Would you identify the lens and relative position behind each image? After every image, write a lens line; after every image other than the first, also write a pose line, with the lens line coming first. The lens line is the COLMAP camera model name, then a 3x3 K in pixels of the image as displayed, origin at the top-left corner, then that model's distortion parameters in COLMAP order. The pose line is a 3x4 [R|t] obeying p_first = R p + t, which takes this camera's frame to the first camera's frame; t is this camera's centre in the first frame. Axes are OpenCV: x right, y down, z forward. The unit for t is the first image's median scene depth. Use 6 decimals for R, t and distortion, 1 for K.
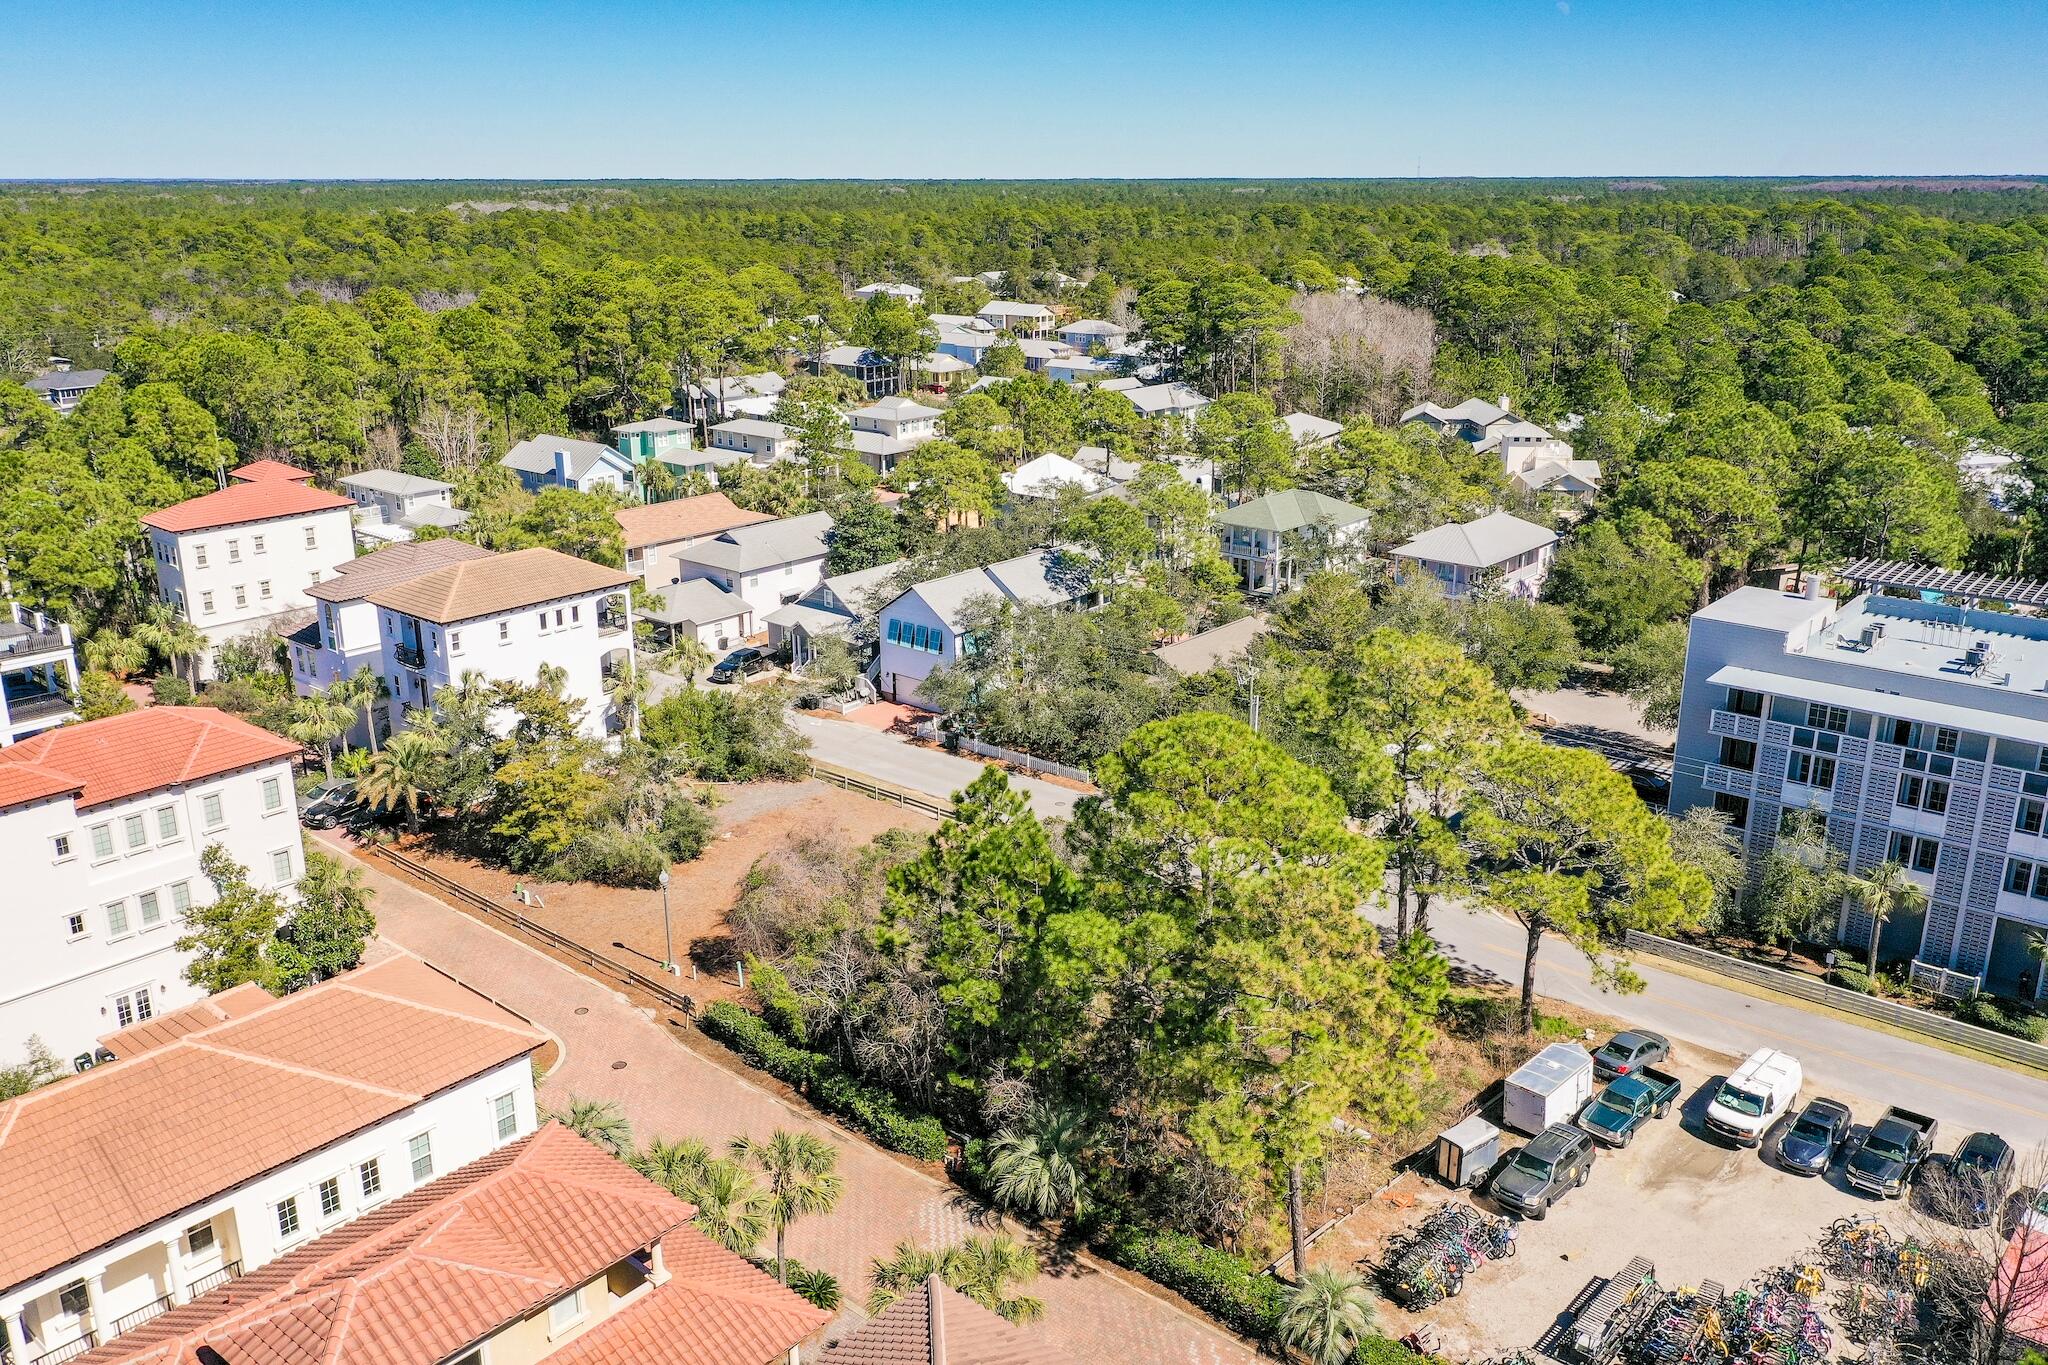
lens RADIAL K [[1620.8, 0, 1014.2], [0, 1620.8, 679.6], [0, 0, 1]] dist [0.007638, -0.002195]
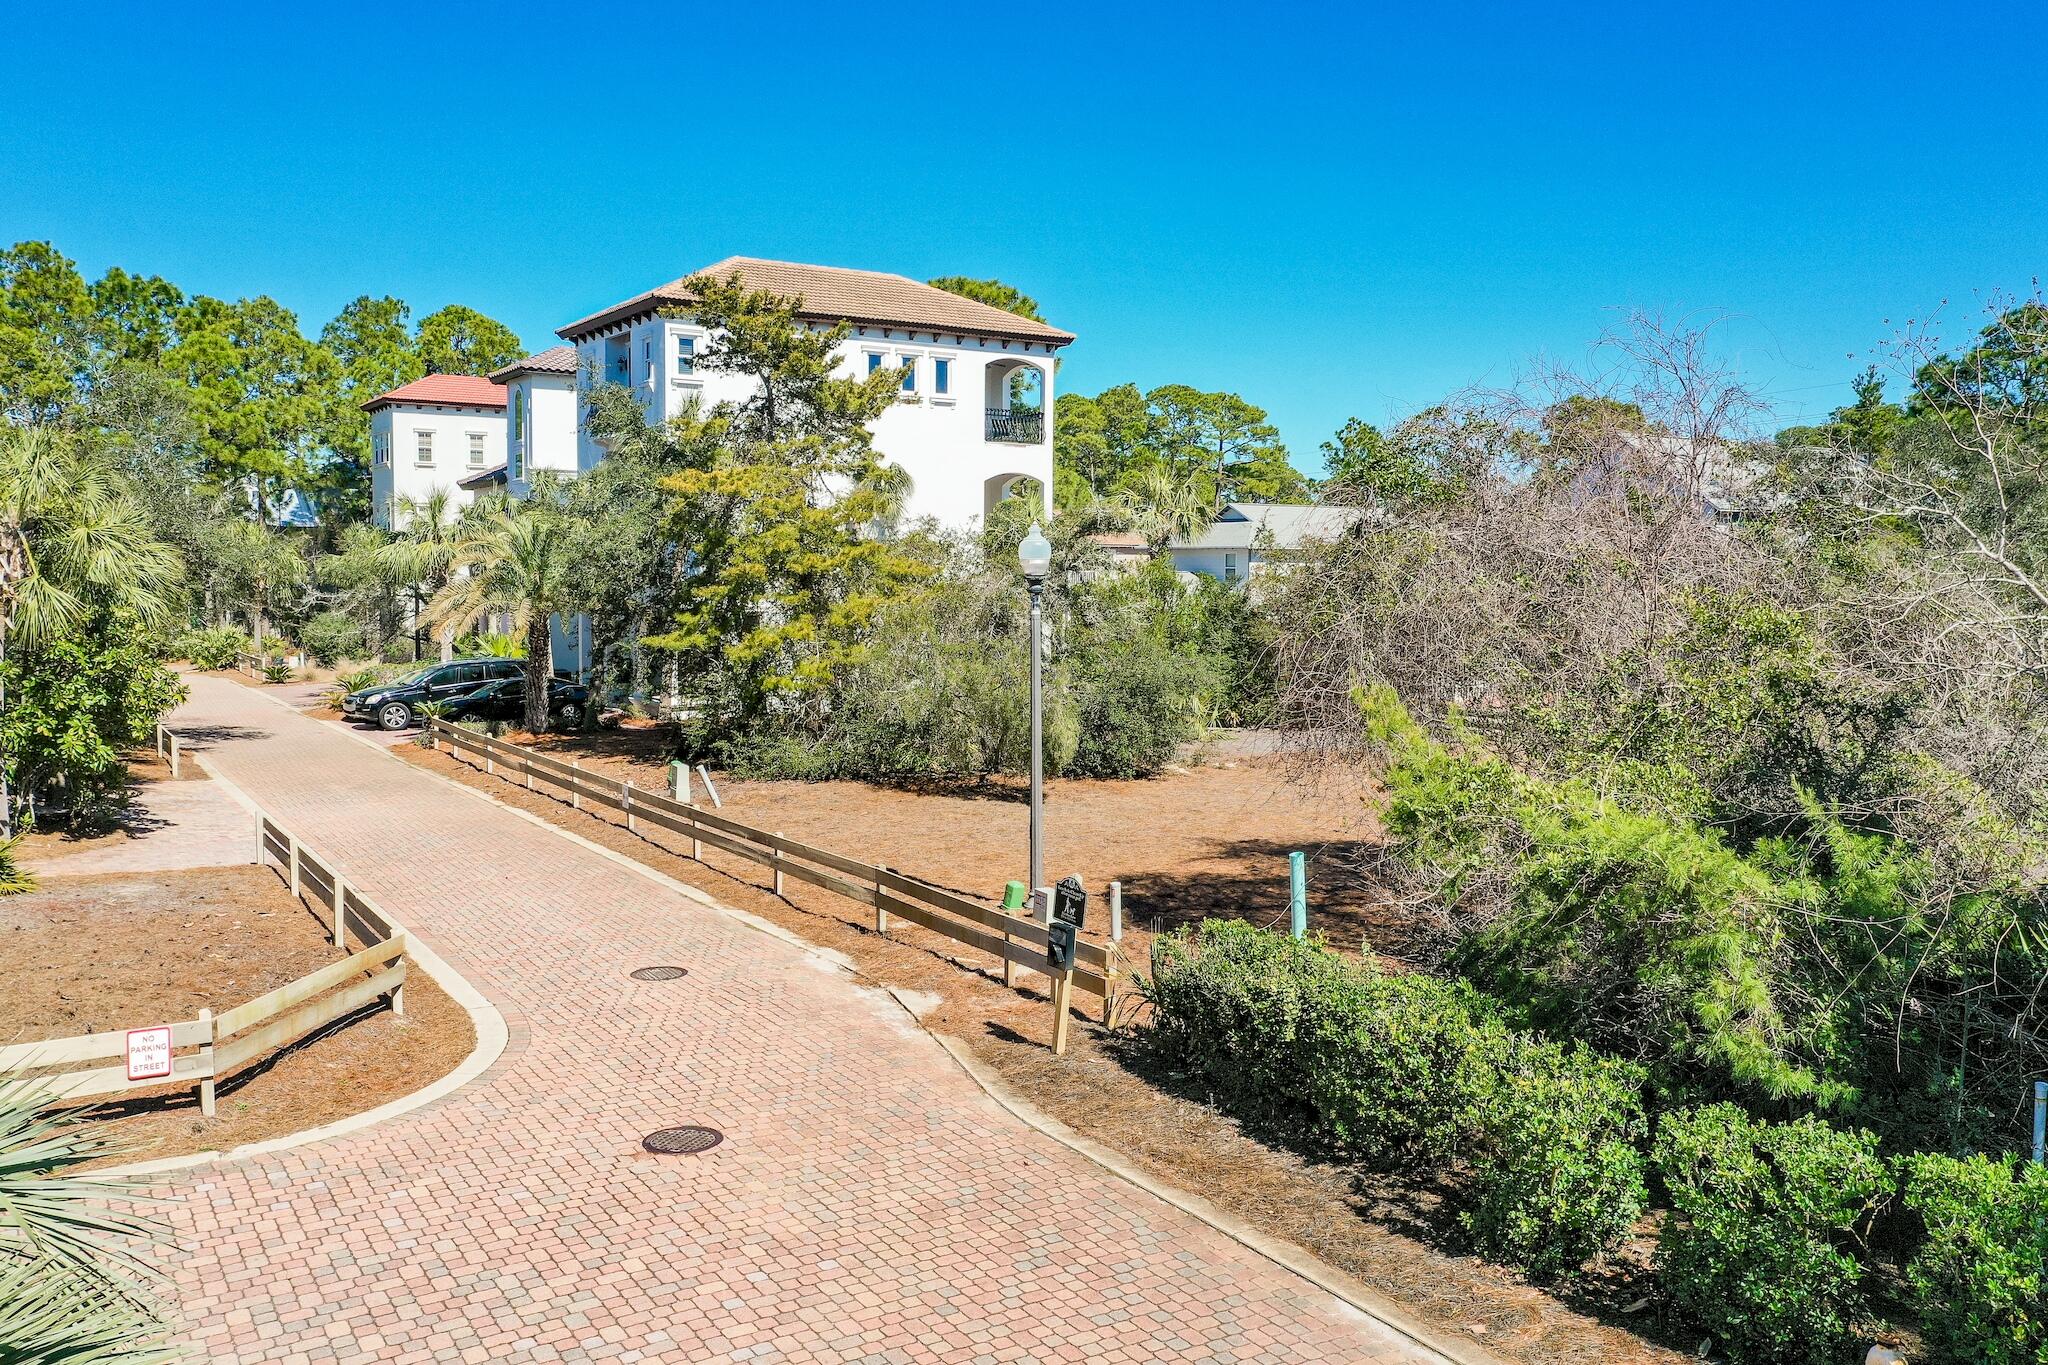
lens RADIAL K [[1620.8, 0, 1014.2], [0, 1620.8, 679.6], [0, 0, 1]] dist [0.007638, -0.002195]
pose [[0.958459, 0.031872, -0.283444, -0.118341], [-0.097222, 0.970733, -0.219601, 0.170433], [0.268149, 0.238035, 0.933507, 0.627043]]
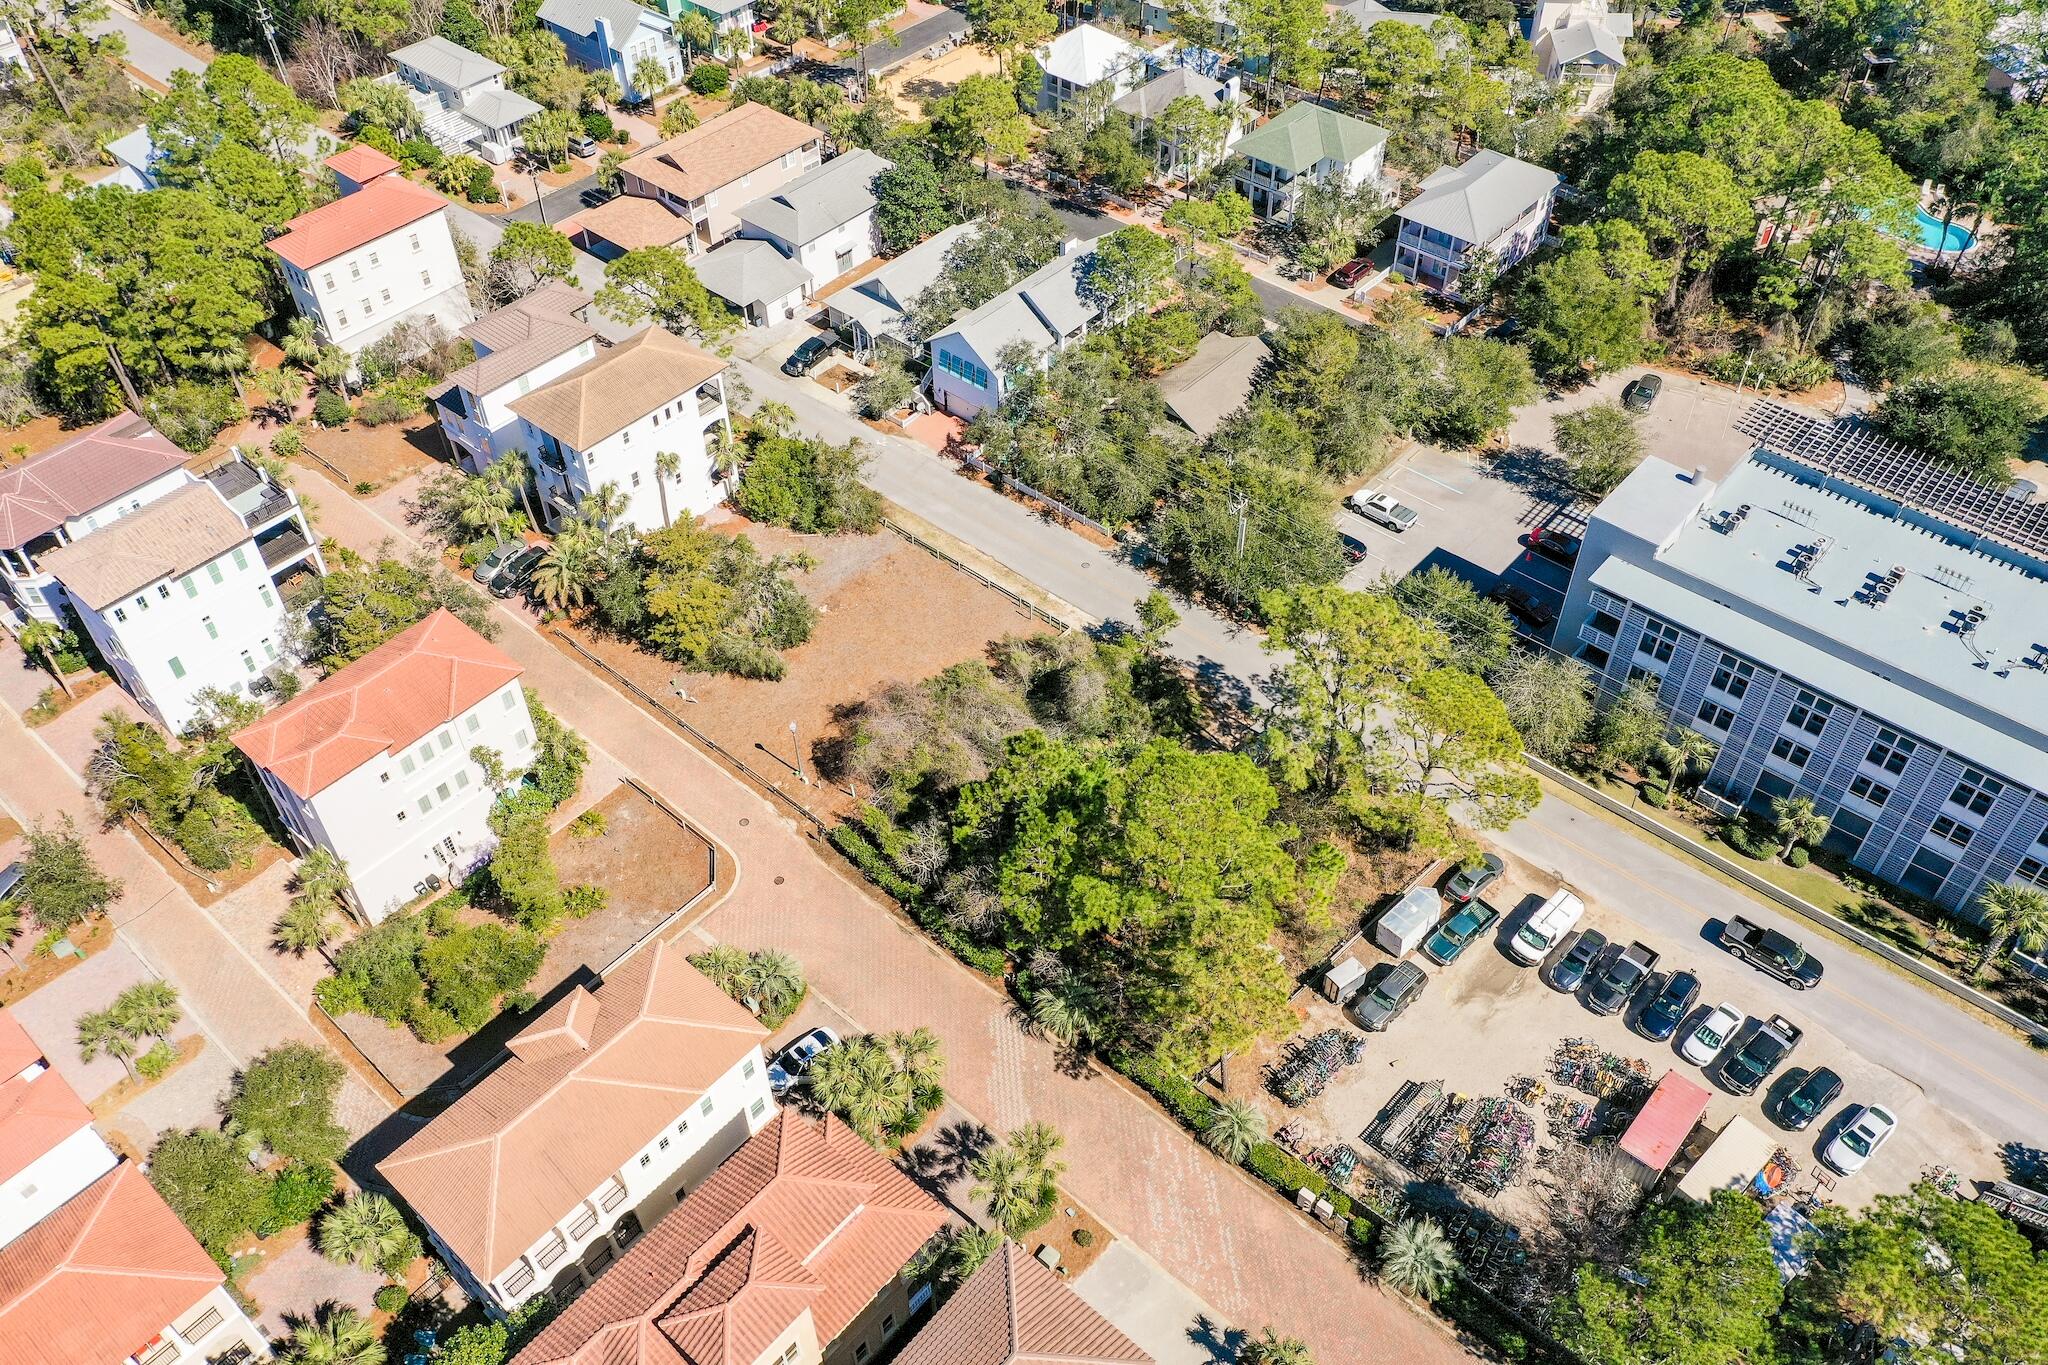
lens RADIAL K [[1620.8, 0, 1014.2], [0, 1620.8, 679.6], [0, 0, 1]] dist [0.007638, -0.002195]
pose [[0.999782, -0.000208, -0.020886, -0.000739], [0.009952, 0.883909, 0.467553, -0.459934], [0.018364, -0.467658, 0.883718, -0.154689]]
